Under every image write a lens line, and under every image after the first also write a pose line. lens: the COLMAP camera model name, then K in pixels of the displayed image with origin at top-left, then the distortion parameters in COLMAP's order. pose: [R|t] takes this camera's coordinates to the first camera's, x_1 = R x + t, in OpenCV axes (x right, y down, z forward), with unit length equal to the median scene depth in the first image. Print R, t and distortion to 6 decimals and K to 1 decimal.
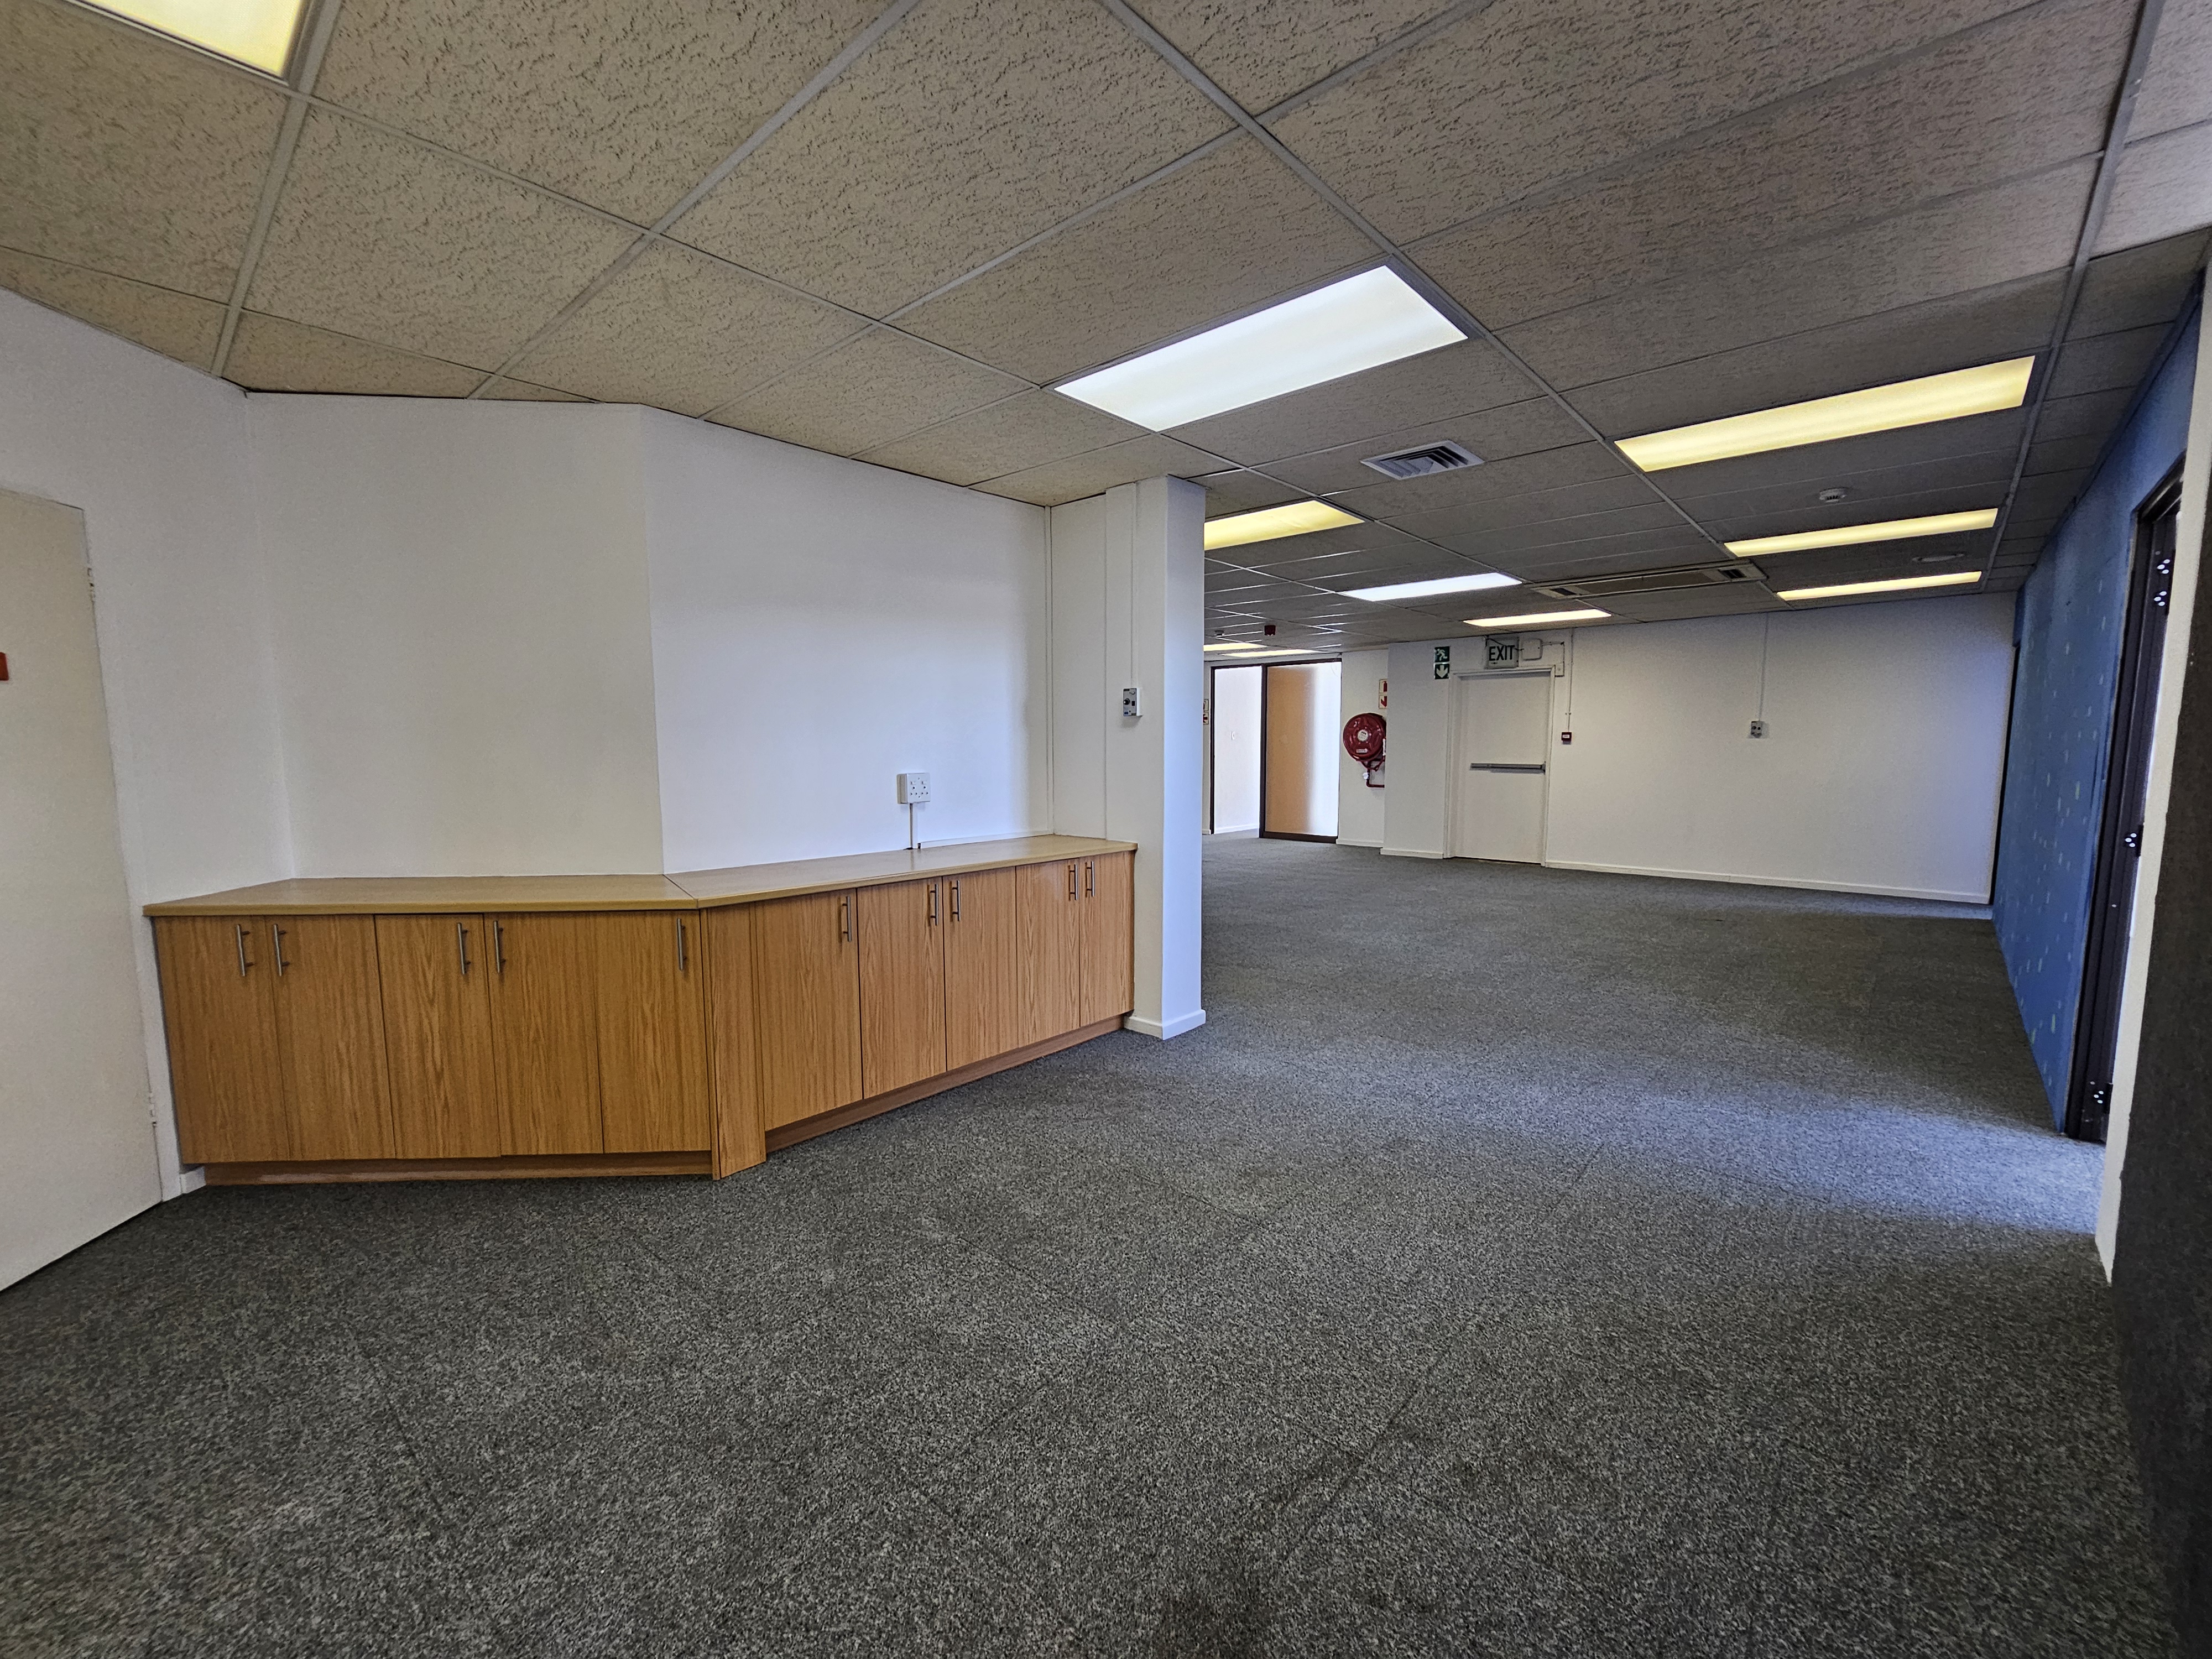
lens RADIAL K [[902.1, 0, 1102.8], [0, 902.1, 837.9], [0, 0, 1]] dist [-0.001194, 0.000853]
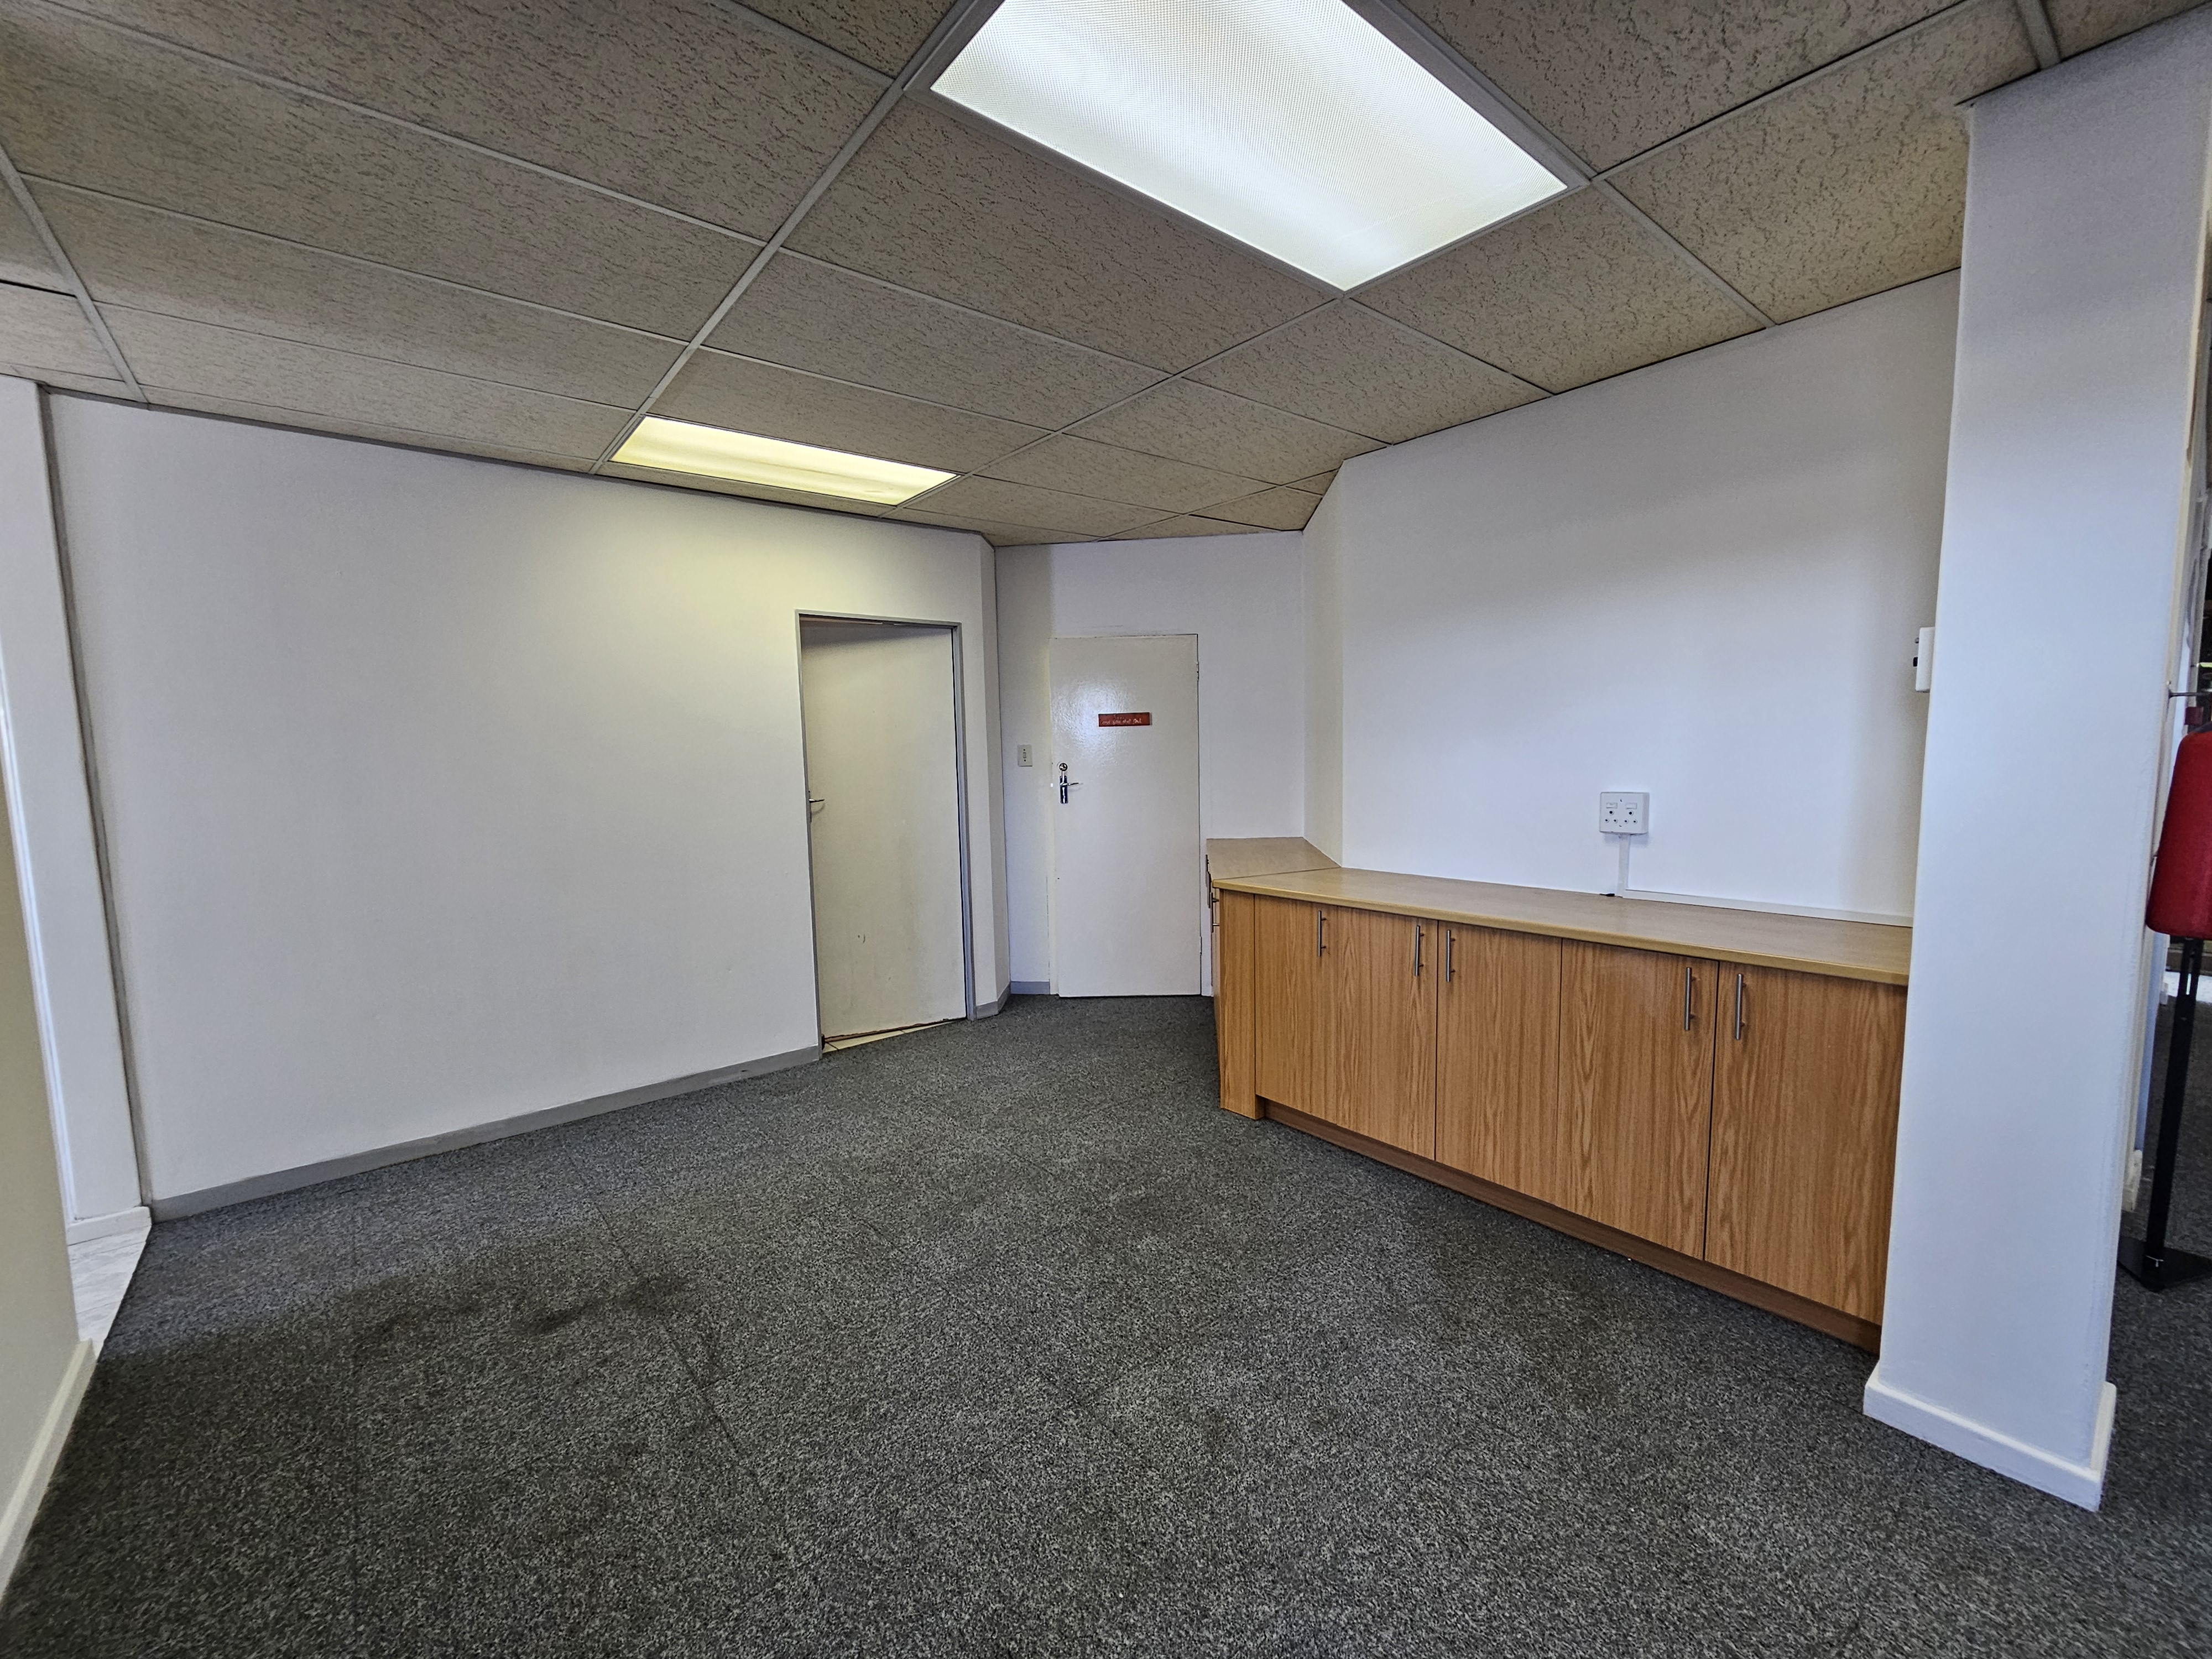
lens RADIAL K [[902.1, 0, 1102.8], [0, 902.1, 837.9], [0, 0, 1]] dist [-0.001194, 0.000853]
pose [[-0.135763, 0.105152, -0.985145, 0.725808], [-0.082242, 0.989724, 0.116974, -0.112126], [0.987322, 0.096902, -0.125720, 0.891687]]
